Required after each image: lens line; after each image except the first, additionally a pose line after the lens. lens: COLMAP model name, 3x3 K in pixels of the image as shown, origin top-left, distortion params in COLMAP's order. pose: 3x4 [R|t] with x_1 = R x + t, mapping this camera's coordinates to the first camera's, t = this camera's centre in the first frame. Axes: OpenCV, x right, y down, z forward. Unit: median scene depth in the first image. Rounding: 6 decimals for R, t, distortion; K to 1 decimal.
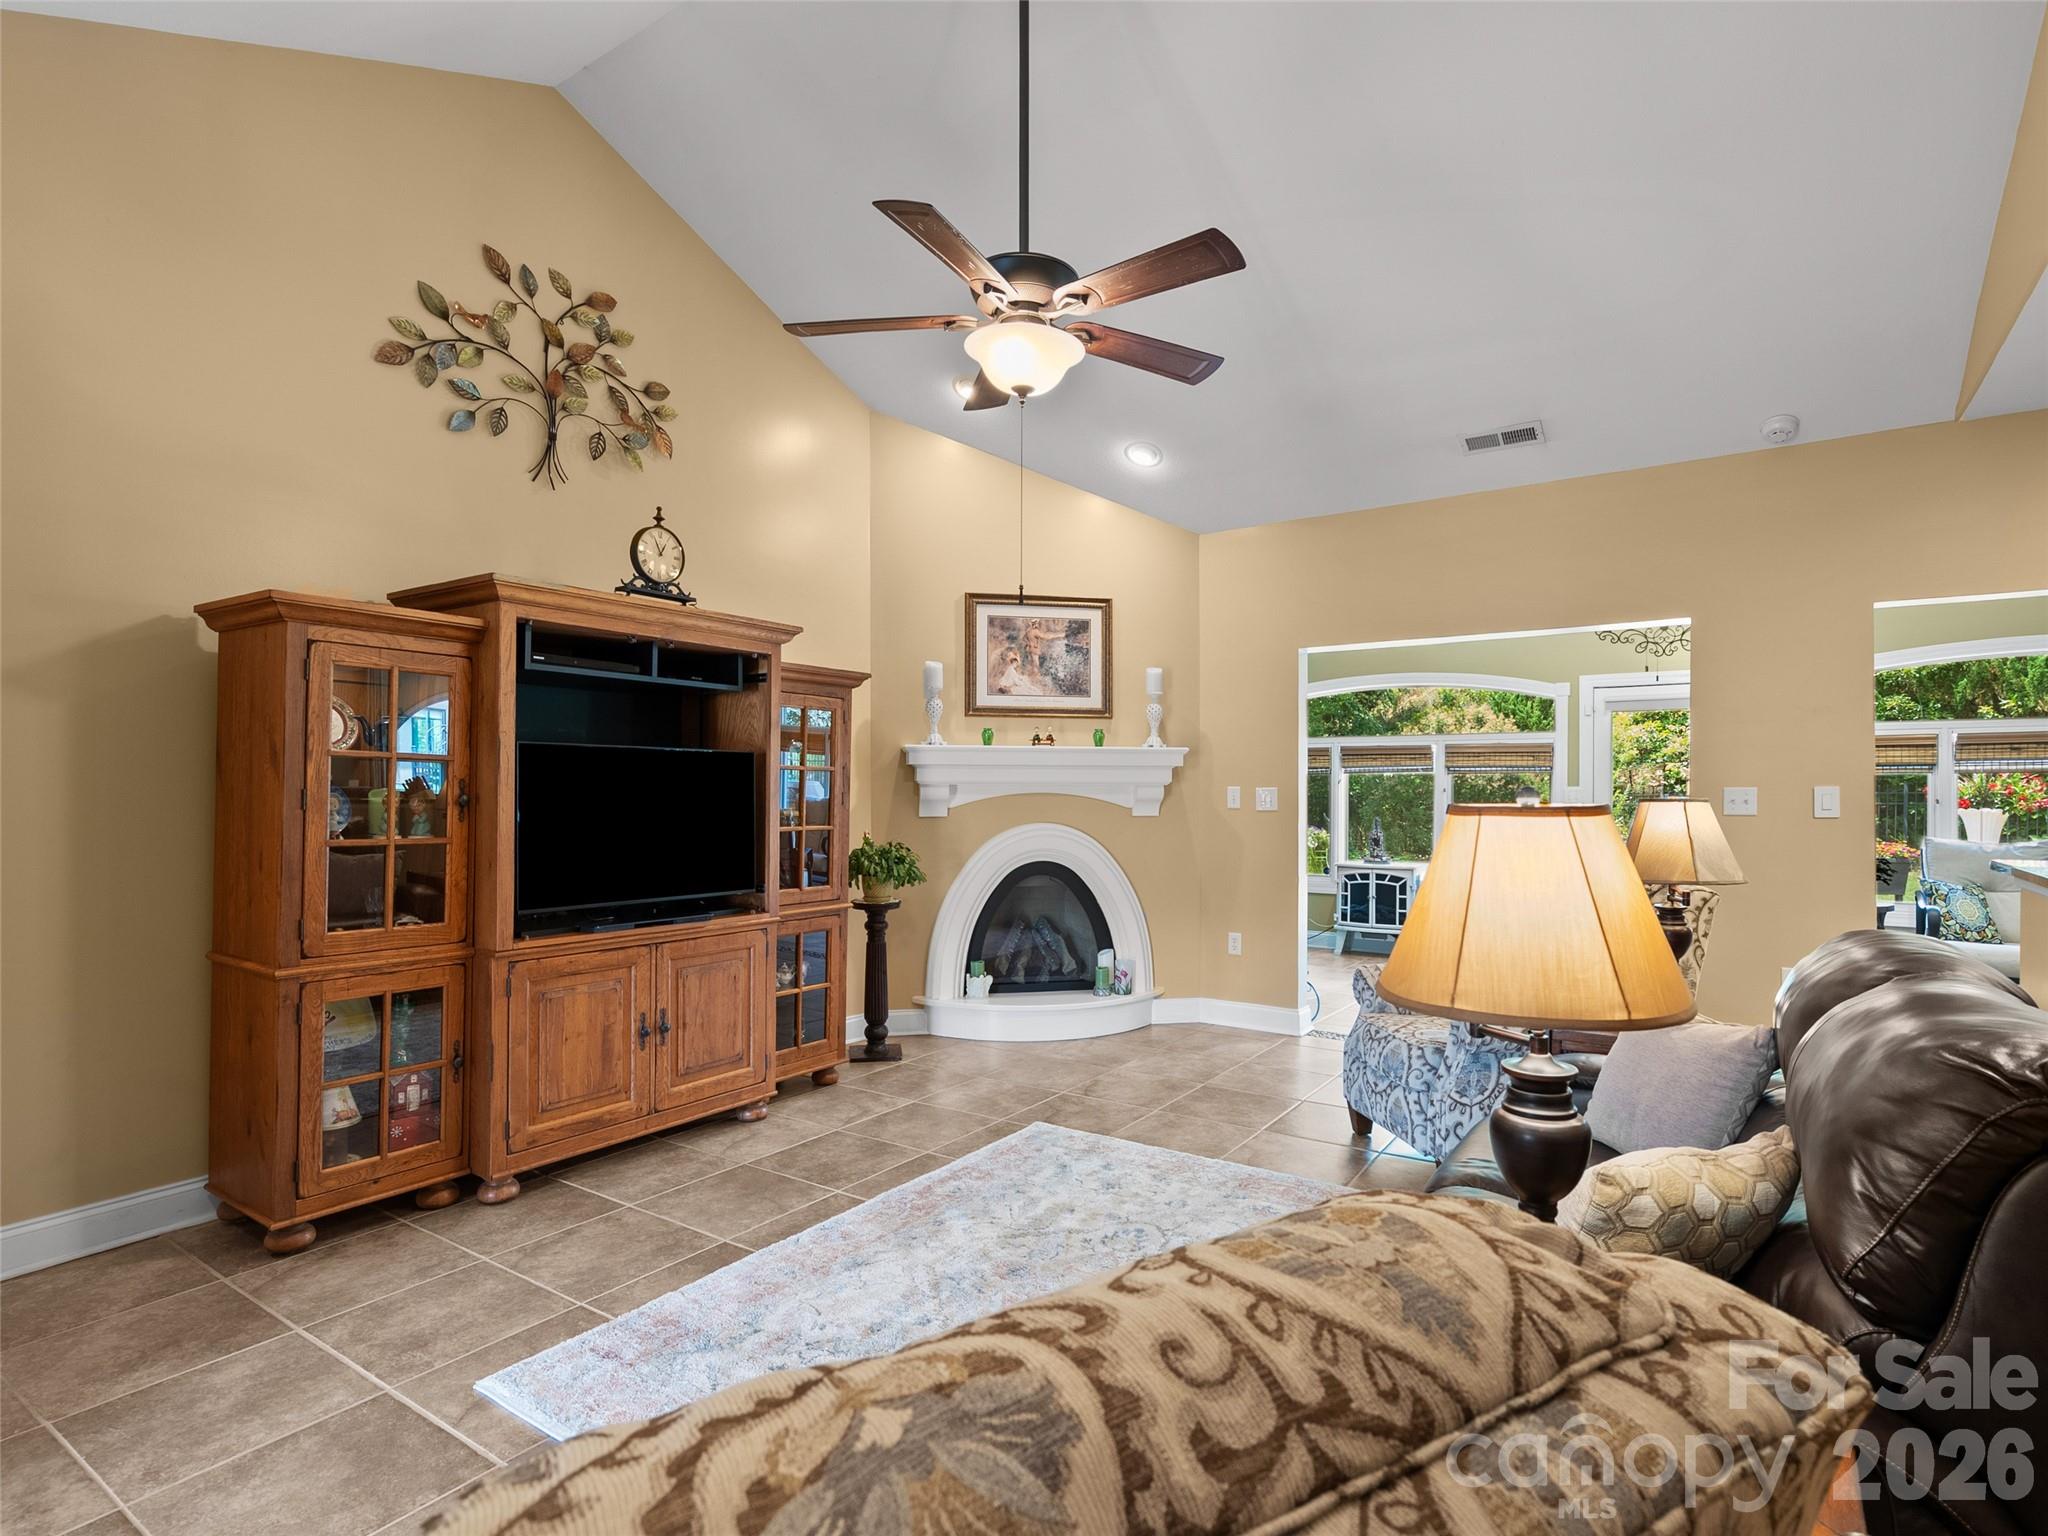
lens RADIAL K [[1050.2, 0, 1051.3], [0, 1050.2, 788.2], [0, 0, 1]] dist [-0.010594, 0.005520]
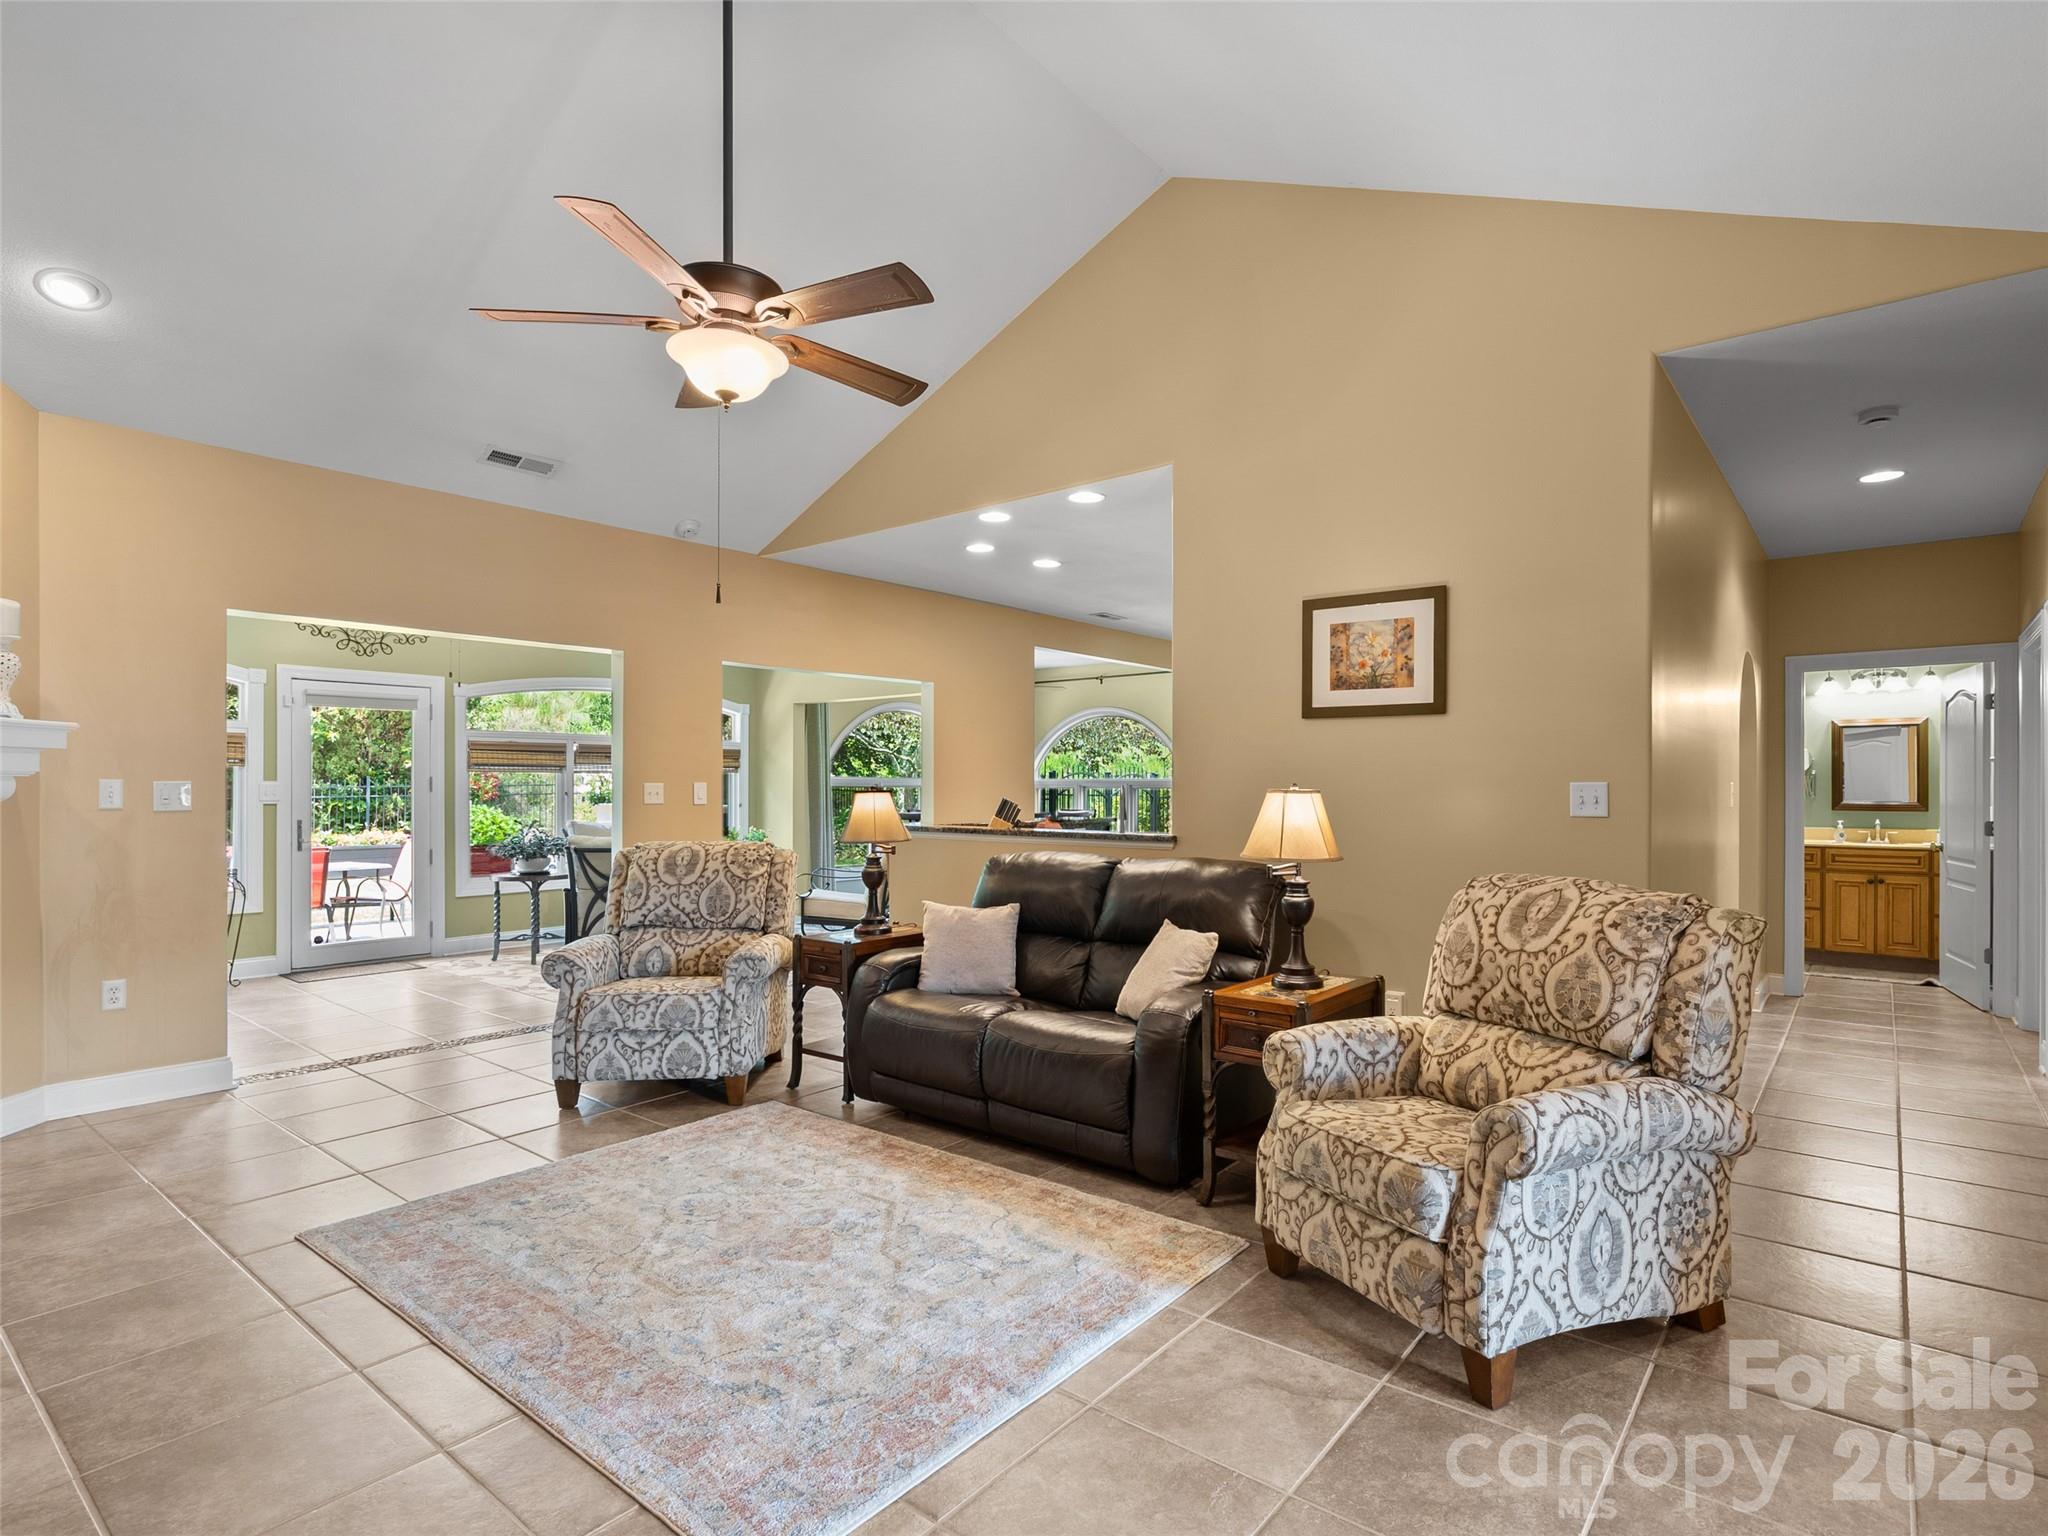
lens RADIAL K [[1050.2, 0, 1059.9], [0, 1050.2, 782.7], [0, 0, 1]] dist [-0.010594, 0.005520]
pose [[0.079164, 0.003915, 0.996854, -0.674875], [-0.003390, 0.999988, -0.003658, 0.001931], [-0.996856, -0.003090, 0.079176, 0.391117]]
